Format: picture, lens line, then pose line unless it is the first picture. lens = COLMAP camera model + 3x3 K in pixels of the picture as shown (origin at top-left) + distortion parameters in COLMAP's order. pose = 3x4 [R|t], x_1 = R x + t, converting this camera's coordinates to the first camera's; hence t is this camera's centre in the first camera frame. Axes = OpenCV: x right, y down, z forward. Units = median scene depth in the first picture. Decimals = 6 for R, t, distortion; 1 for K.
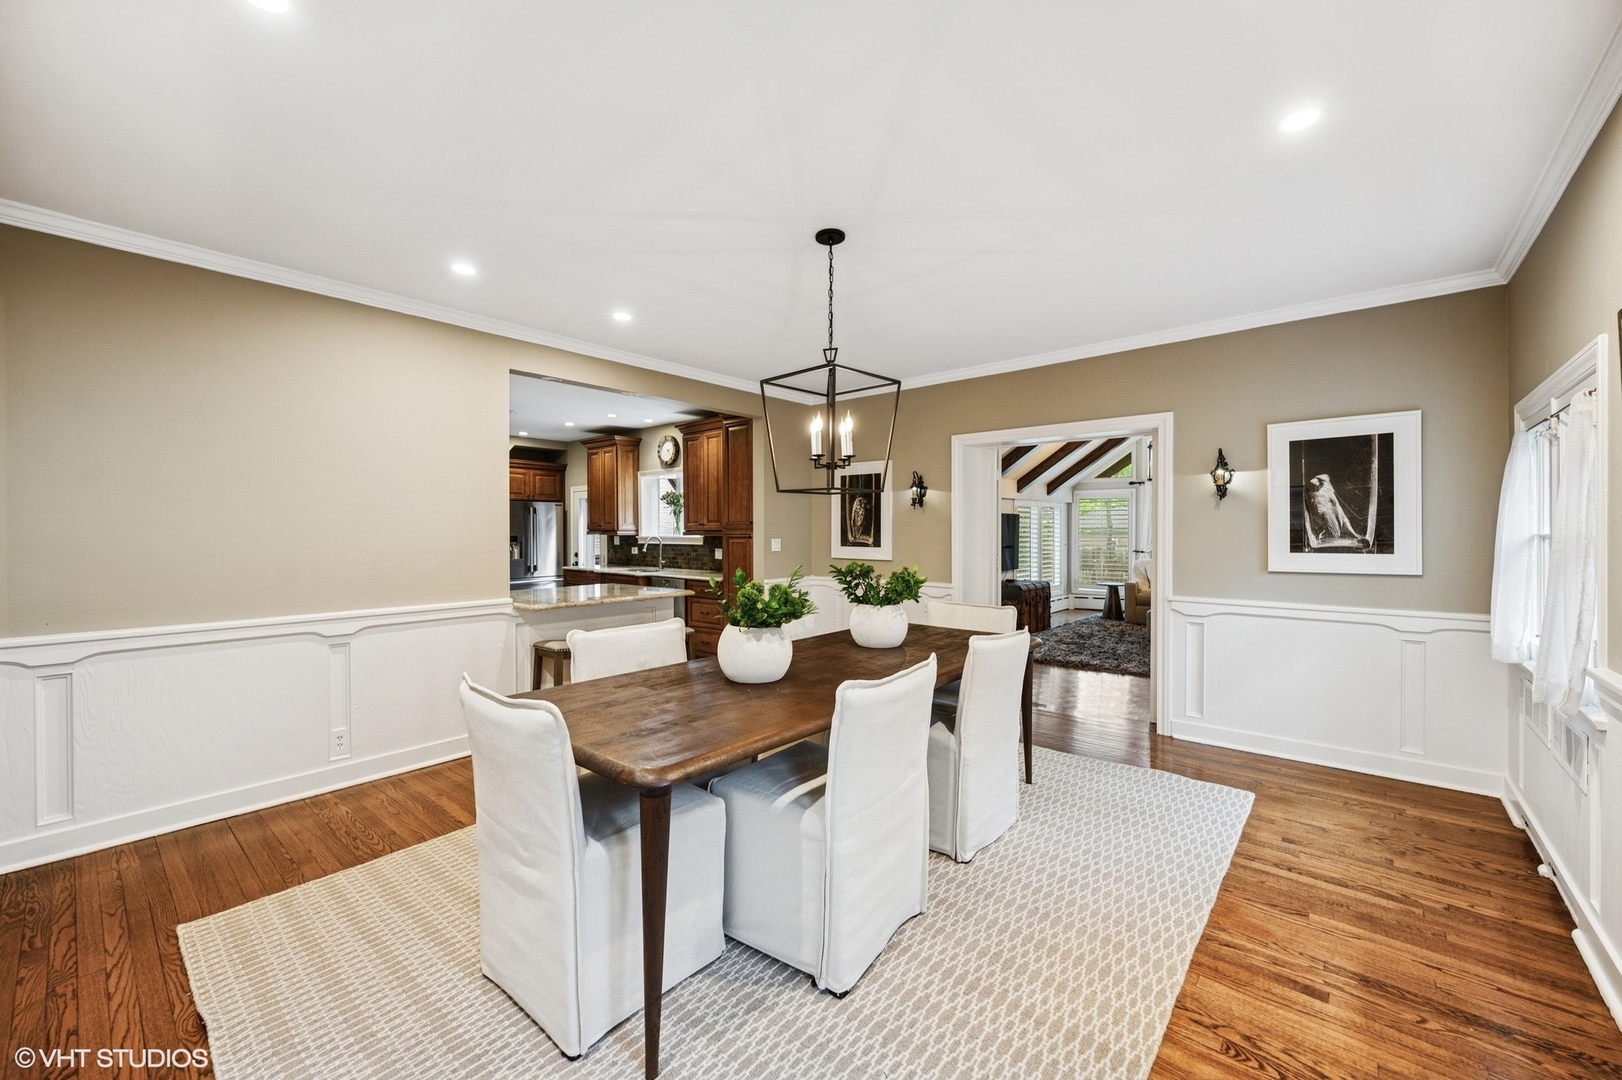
lens RADIAL K [[643.8, 0, 810.9], [0, 643.8, 529.9], [0, 0, 1]] dist [0.016964, -0.000034]
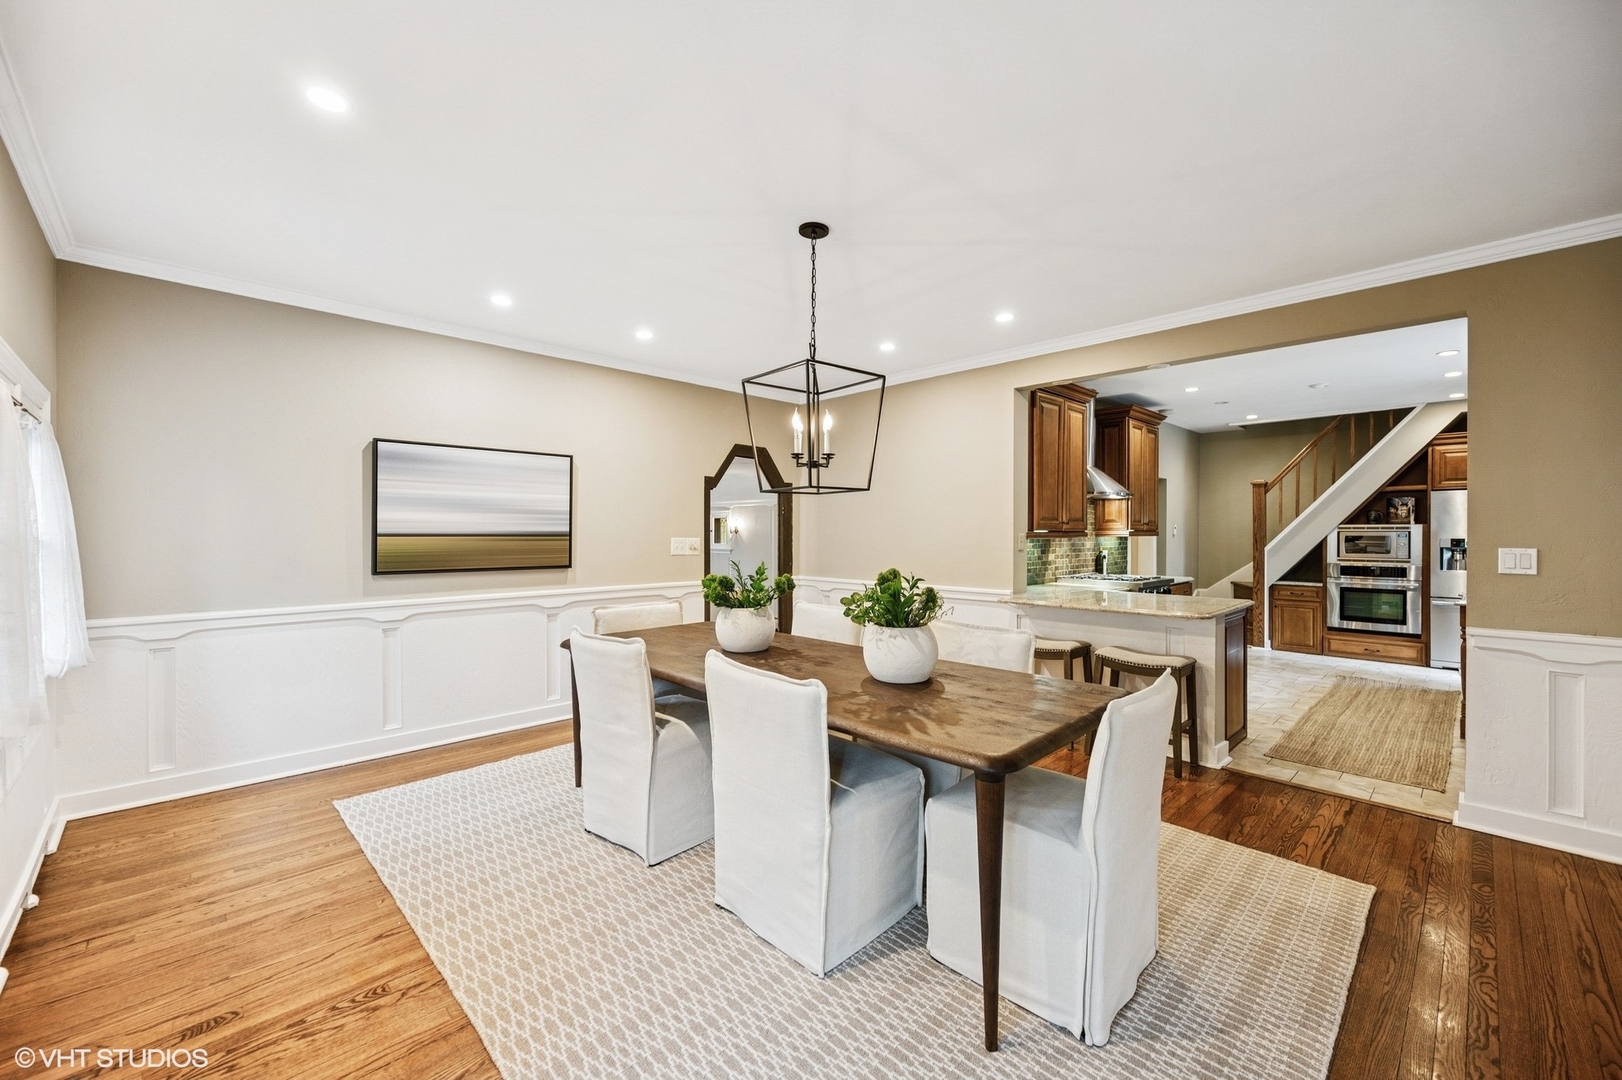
lens RADIAL K [[644.6, 0, 815.2], [0, 644.6, 536.3], [0, 0, 1]] dist [-0.000729, -0.000224]
pose [[-0.085059, 0.010644, -0.996319, 0.731968], [-0.003447, 0.999934, 0.010977, 0.003675], [0.996370, 0.004368, -0.085017, 0.804713]]
